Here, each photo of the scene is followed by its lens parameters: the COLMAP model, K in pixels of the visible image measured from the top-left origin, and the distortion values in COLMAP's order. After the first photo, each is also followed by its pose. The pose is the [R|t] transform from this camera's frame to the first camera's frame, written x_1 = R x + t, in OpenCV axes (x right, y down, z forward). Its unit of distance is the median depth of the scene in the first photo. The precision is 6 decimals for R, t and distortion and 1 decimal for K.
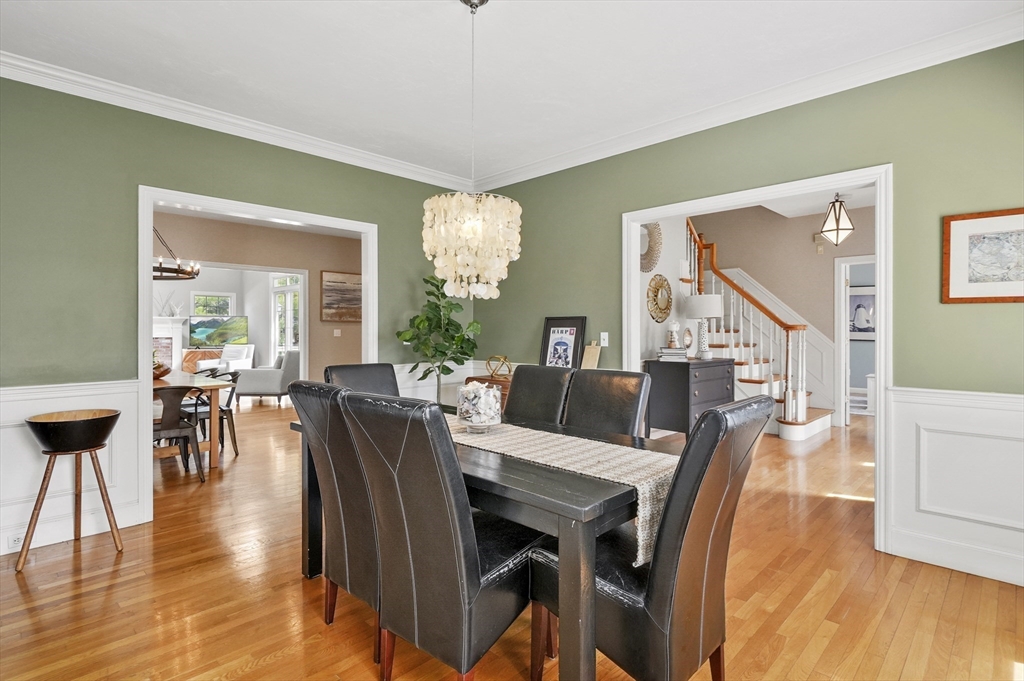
lens RADIAL K [[508.0, 0, 507.5], [0, 508.0, 327.6], [0, 0, 1]] dist [0.001252, -0.001014]
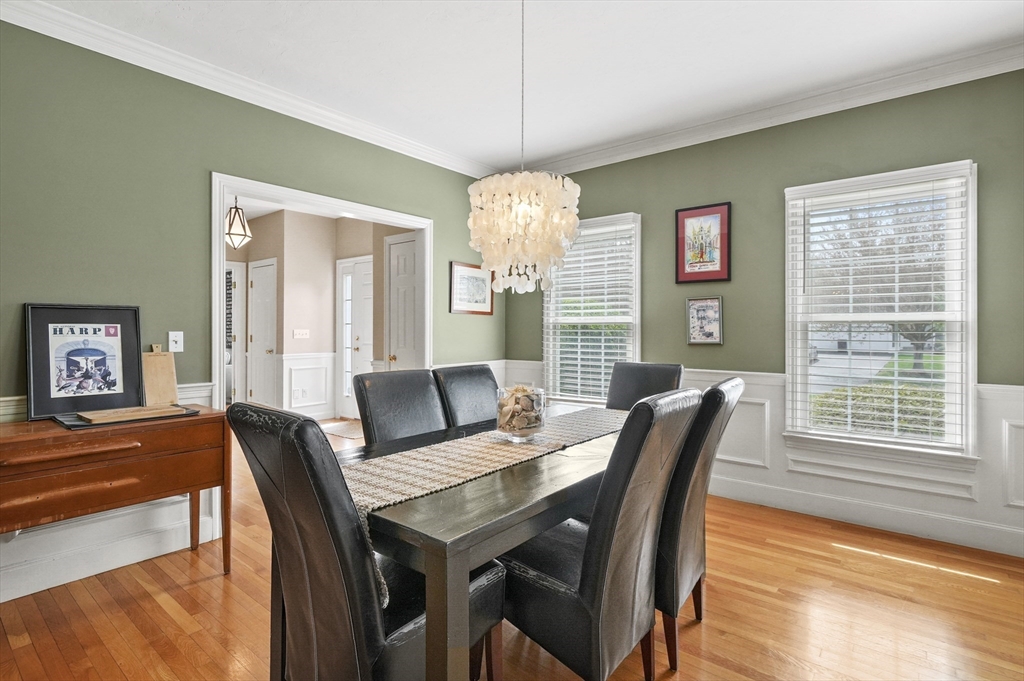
lens RADIAL K [[508.0, 0, 507.5], [0, 508.0, 327.6], [0, 0, 1]] dist [0.001252, -0.001014]
pose [[-0.092360, 0.003106, 0.995721, -0.509668], [-0.005510, 0.999978, -0.003631, 0.003797], [-0.995710, -0.005822, -0.092341, 0.589080]]
